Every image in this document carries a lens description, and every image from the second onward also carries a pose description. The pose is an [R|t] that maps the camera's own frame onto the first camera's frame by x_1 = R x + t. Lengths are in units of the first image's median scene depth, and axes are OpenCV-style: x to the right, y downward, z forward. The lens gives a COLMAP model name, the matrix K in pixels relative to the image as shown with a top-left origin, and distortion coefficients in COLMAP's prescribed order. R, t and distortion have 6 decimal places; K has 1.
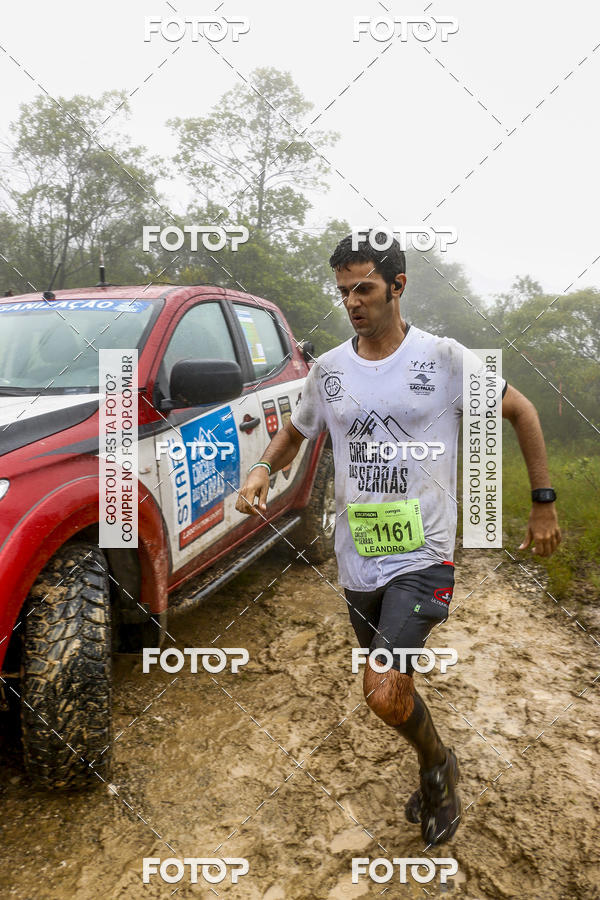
lens RADIAL K [[740.3, 0, 309.3], [0, 740.3, 462.0], [0, 0, 1]] dist [-0.178108, 0.150387]
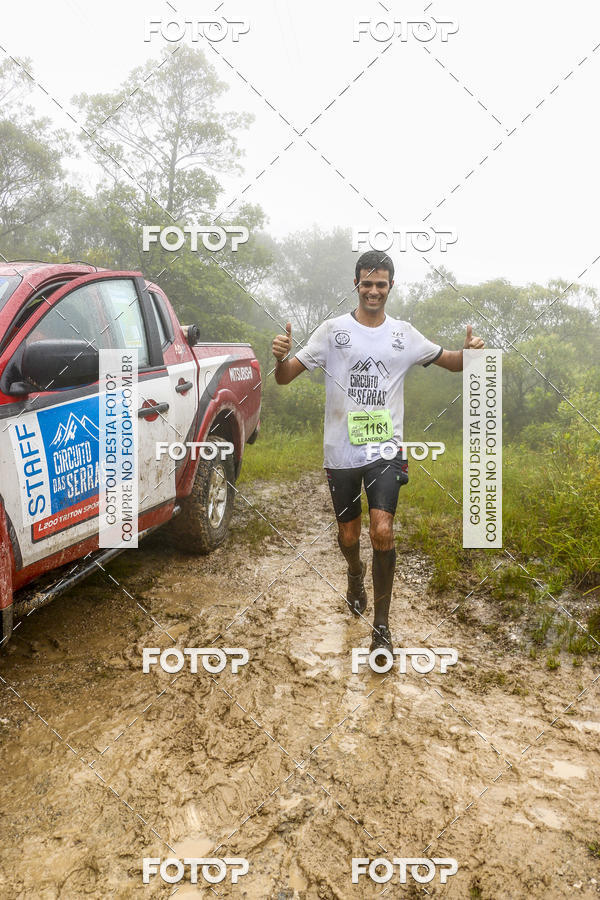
lens RADIAL K [[740.3, 0, 309.3], [0, 740.3, 462.0], [0, 0, 1]] dist [-0.178108, 0.150387]
pose [[0.994886, 0.004652, 0.100895, 0.083159], [-0.006291, 0.999853, 0.015935, 0.000113], [-0.100806, -0.016488, 0.994770, 0.036429]]
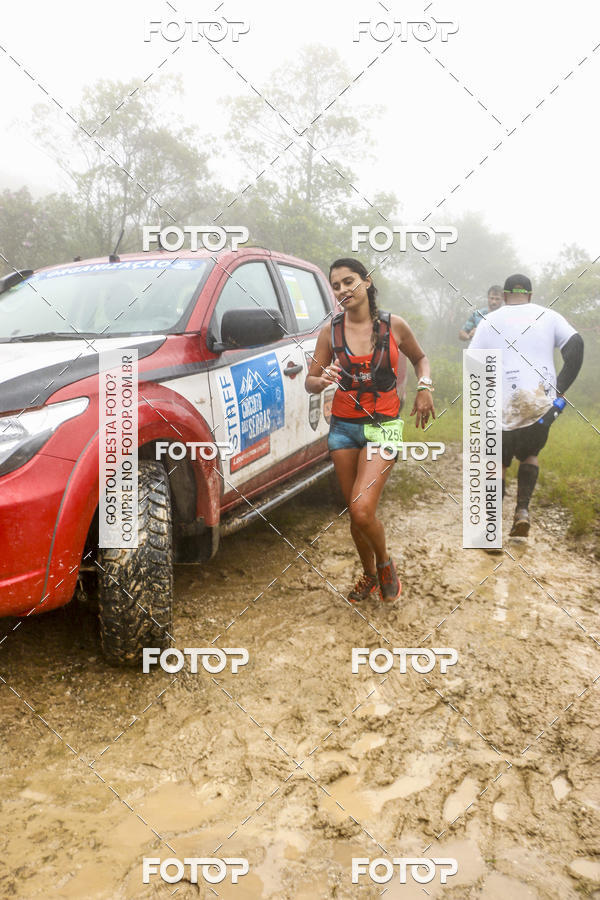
lens RADIAL K [[740.3, 0, 309.3], [0, 740.3, 462.0], [0, 0, 1]] dist [-0.178108, 0.150387]
pose [[0.997229, -0.002664, -0.074350, 0.030014], [0.004913, 0.999535, 0.030085, 0.060982], [0.074235, -0.030367, 0.996778, -0.131504]]
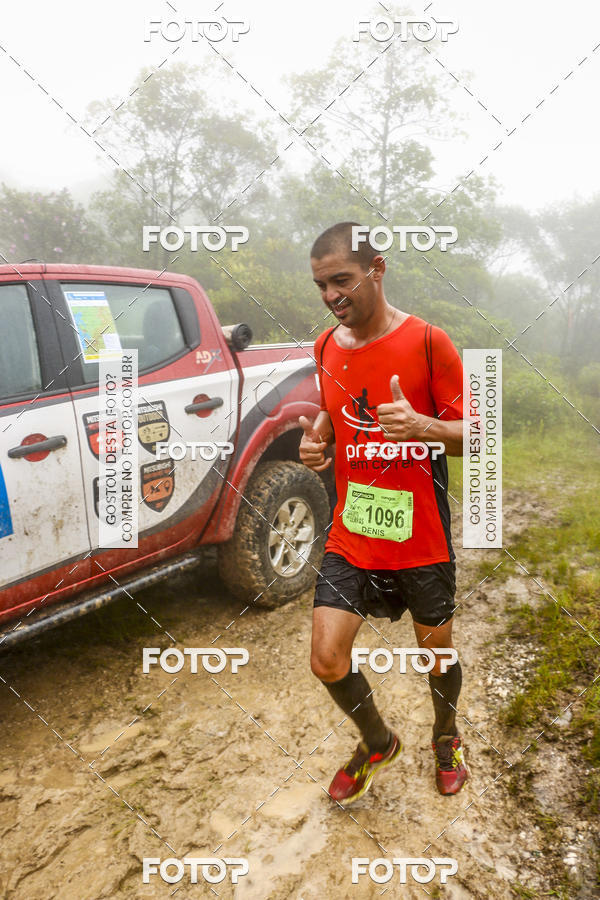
lens RADIAL K [[740.3, 0, 309.3], [0, 740.3, 462.0], [0, 0, 1]] dist [-0.178108, 0.150387]
pose [[0.954552, 0.022210, -0.297217, 0.453859], [-0.011113, 0.999178, 0.038973, -0.078820], [0.297838, -0.033899, 0.954014, 0.449715]]
